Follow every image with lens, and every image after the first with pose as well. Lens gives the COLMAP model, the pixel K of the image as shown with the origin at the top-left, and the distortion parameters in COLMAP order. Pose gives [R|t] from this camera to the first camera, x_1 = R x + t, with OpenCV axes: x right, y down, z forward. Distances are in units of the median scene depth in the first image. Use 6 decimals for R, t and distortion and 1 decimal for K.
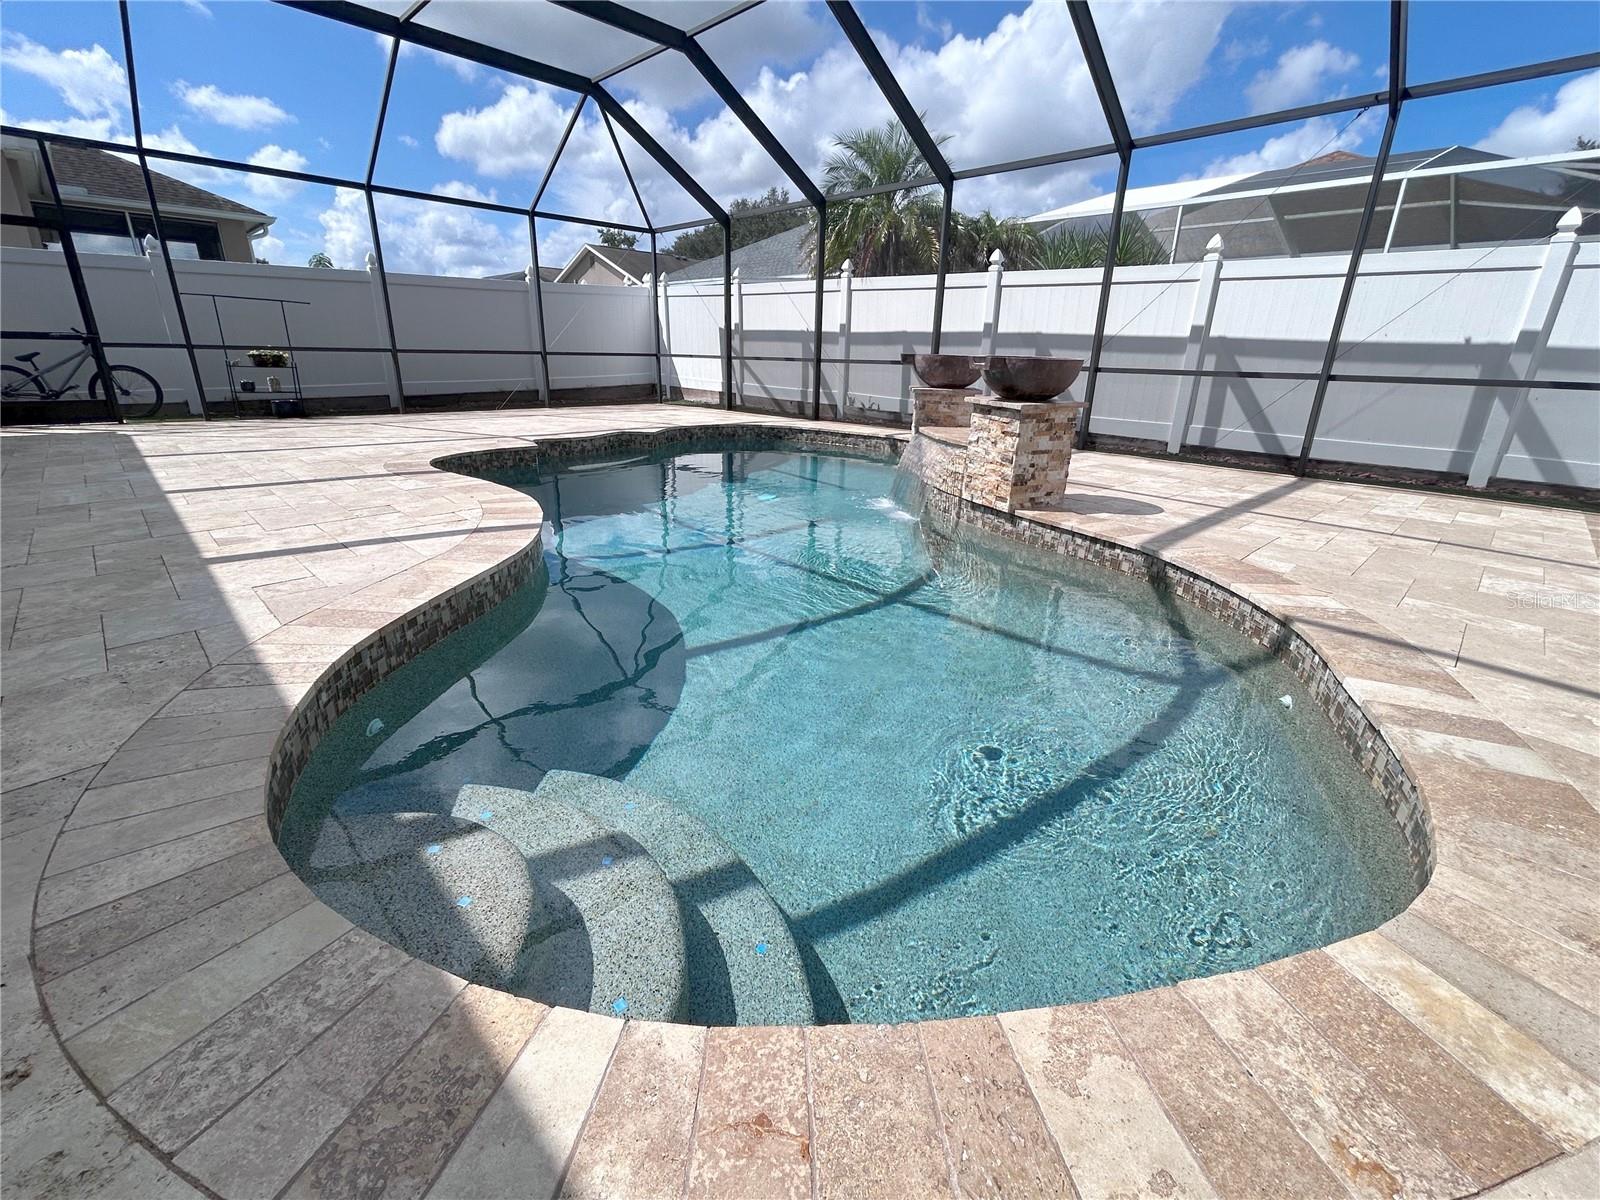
lens RADIAL K [[690.7, 0, 802.6], [0, 690.7, 600.8], [0, 0, 1]] dist [-0.000844, 0.000919]
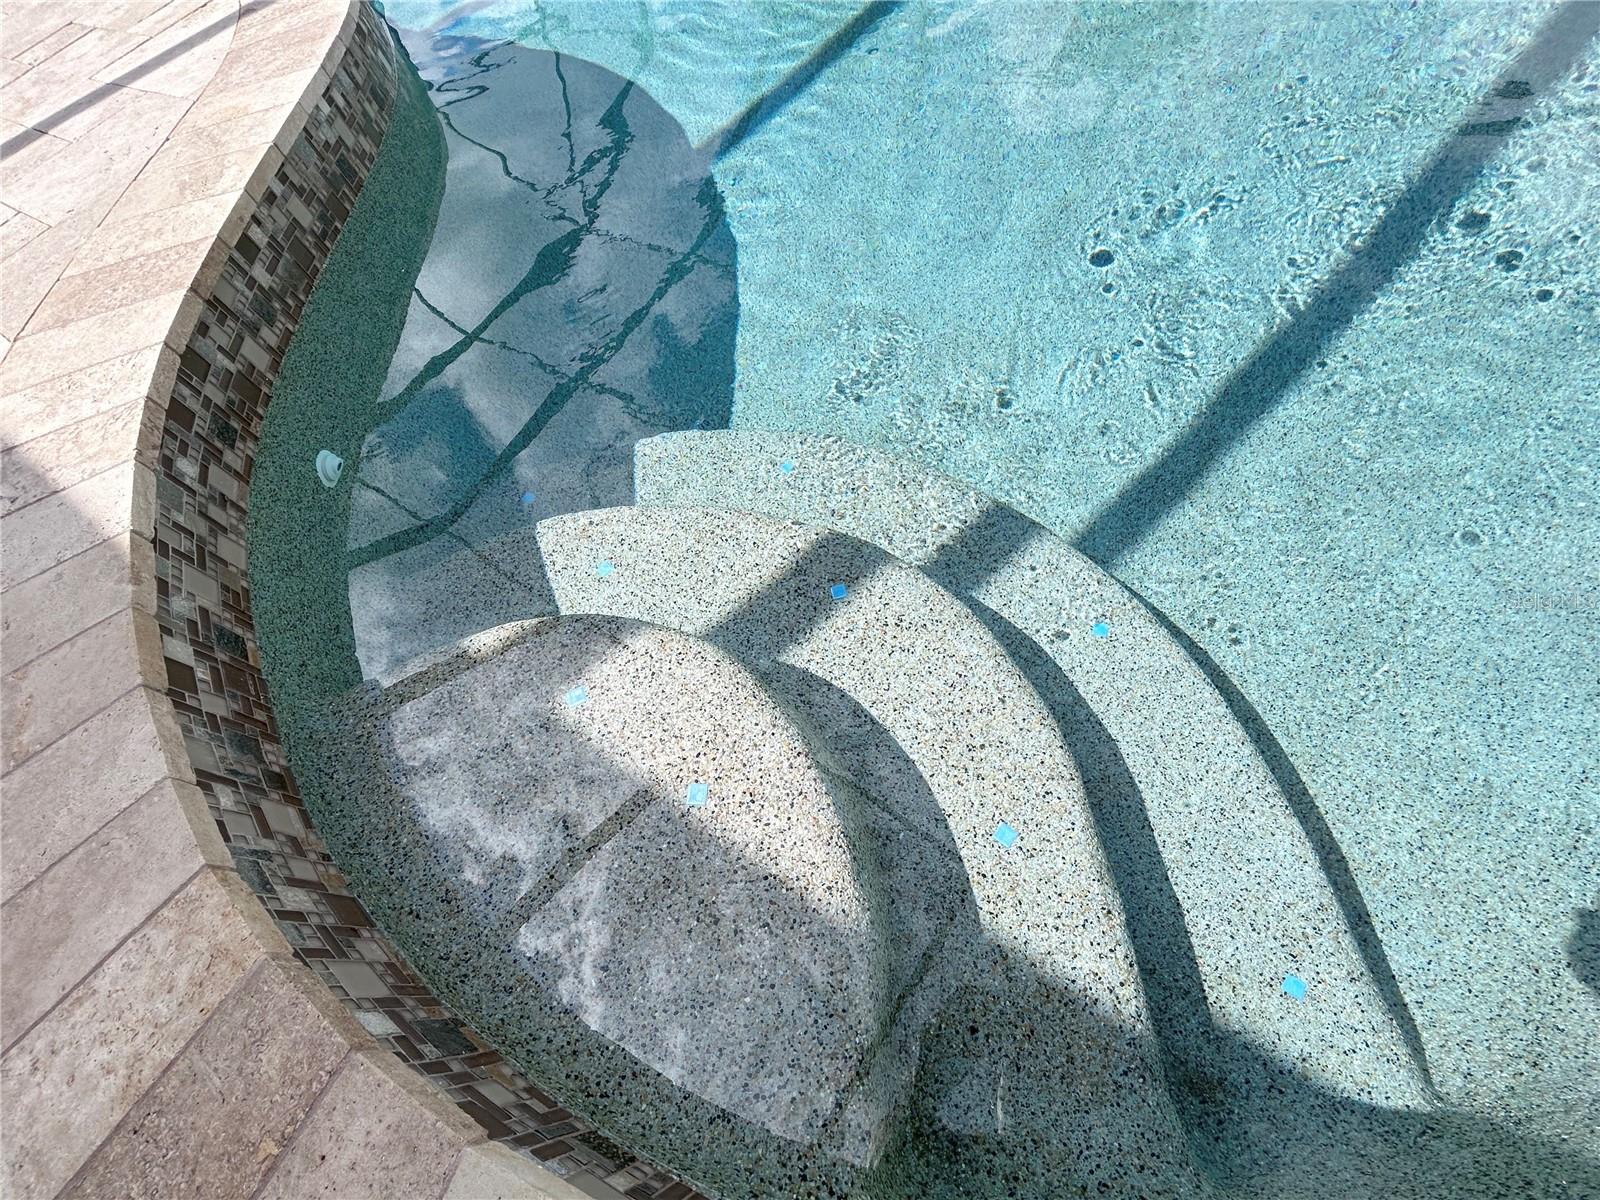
lens RADIAL K [[690.7, 0, 797.0], [0, 690.7, 601.3], [0, 0, 1]] dist [-0.000844, 0.000919]
pose [[0.962170, -0.259508, -0.082972, -0.252065], [0.253832, 0.743198, 0.619052, 0.014594], [-0.098985, -0.616695, 0.780954, 0.507000]]
